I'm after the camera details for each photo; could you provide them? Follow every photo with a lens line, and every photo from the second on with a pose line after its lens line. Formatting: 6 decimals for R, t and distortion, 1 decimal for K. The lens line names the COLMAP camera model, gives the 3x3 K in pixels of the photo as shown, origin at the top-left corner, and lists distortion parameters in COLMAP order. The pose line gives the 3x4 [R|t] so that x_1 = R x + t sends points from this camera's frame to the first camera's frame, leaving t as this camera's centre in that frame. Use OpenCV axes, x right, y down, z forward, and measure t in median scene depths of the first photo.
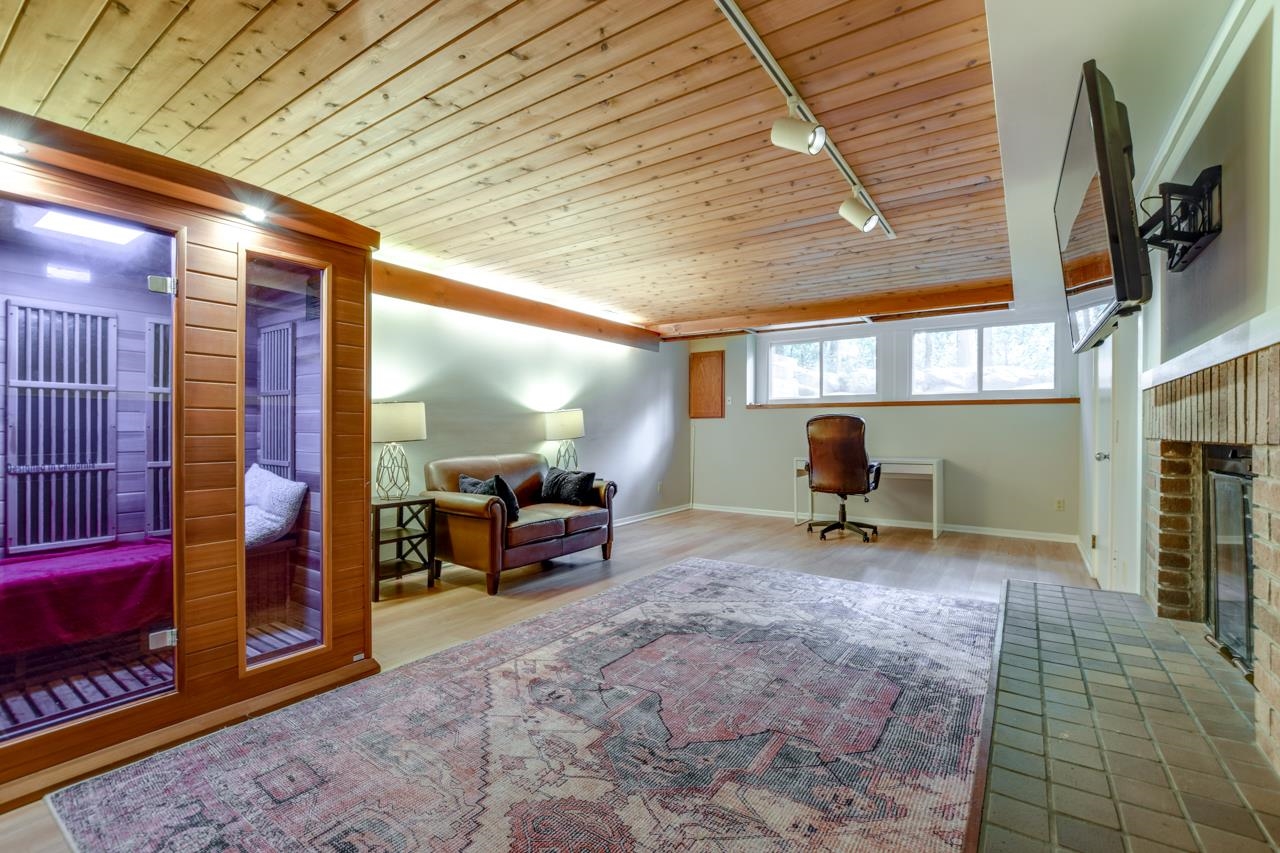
lens RADIAL K [[547.4, 0, 654.0], [0, 547.4, 426.2], [0, 0, 1]] dist [-0.020558, 0.000063]
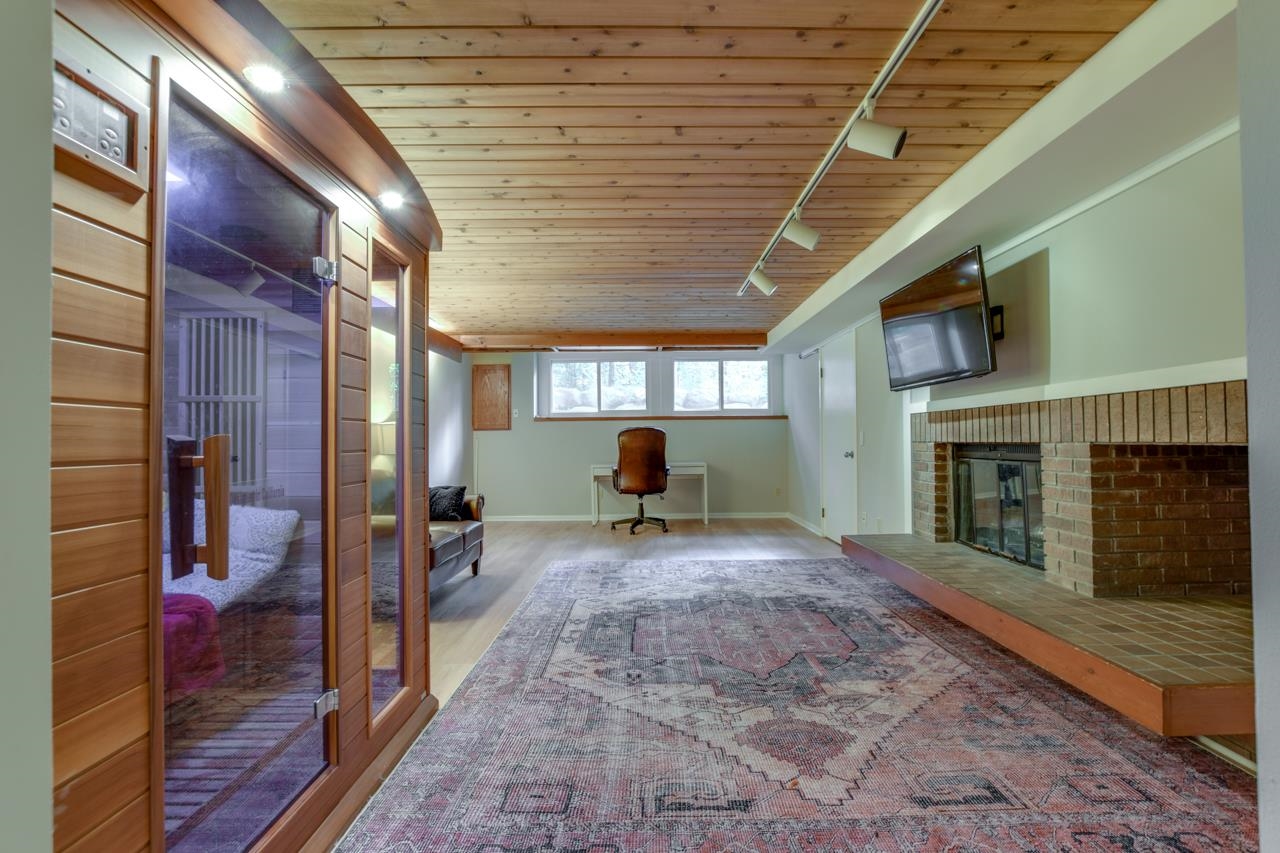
lens RADIAL K [[544.6, 0, 640.0], [0, 544.6, 426.5], [0, 0, 1]] dist [-0.022681, 0.000119]
pose [[0.834106, 0.002110, 0.551600, -0.599553], [0.009565, 0.999787, -0.018288, -0.002277], [-0.551521, 0.020531, 0.833908, 0.032303]]
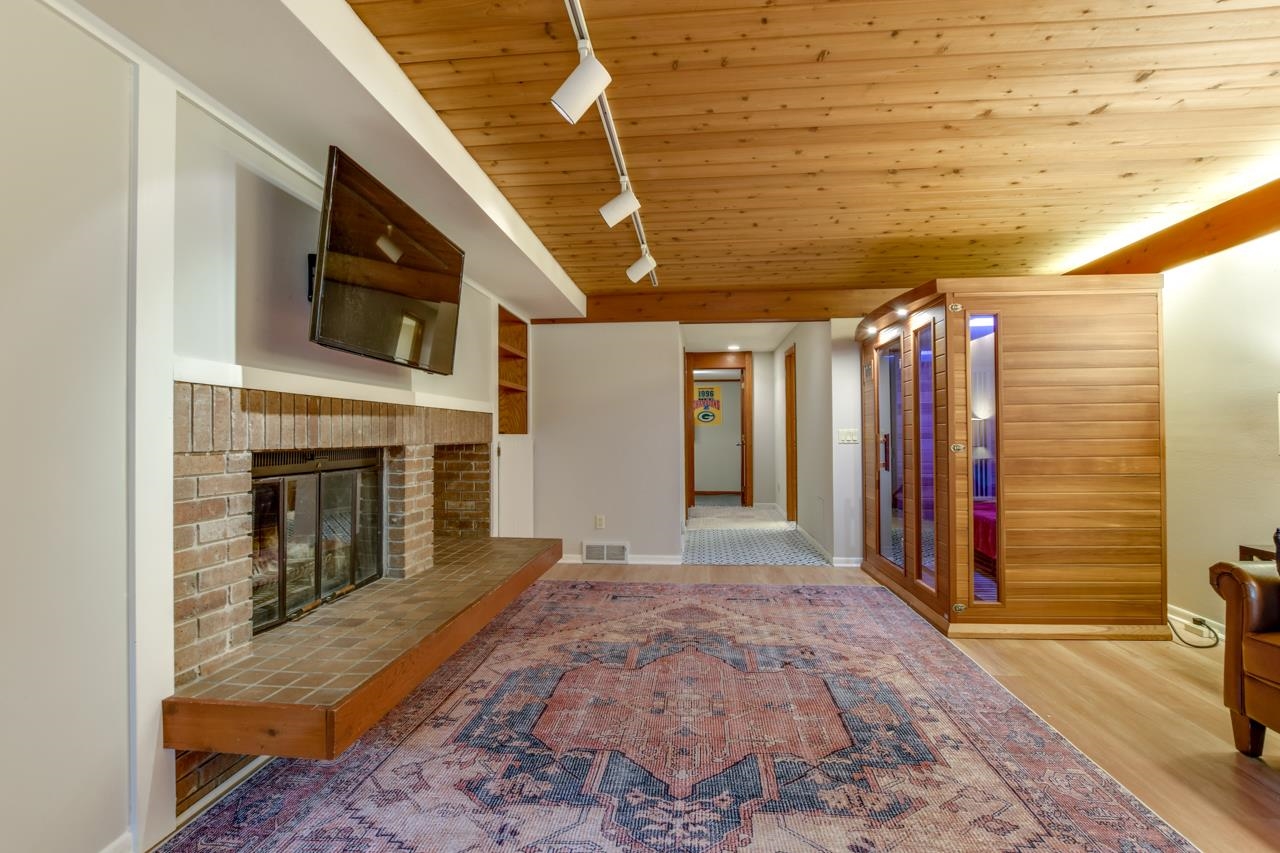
lens RADIAL K [[578.2, 0, 646.5], [0, 578.2, 430.8], [0, 0, 1]] dist [-0.024933, 0.006491]
pose [[-0.876547, -0.003055, -0.481307, 0.578620], [0.004753, 0.999876, -0.015003, 0.007033], [0.481293, -0.015439, -0.876424, 1.490490]]
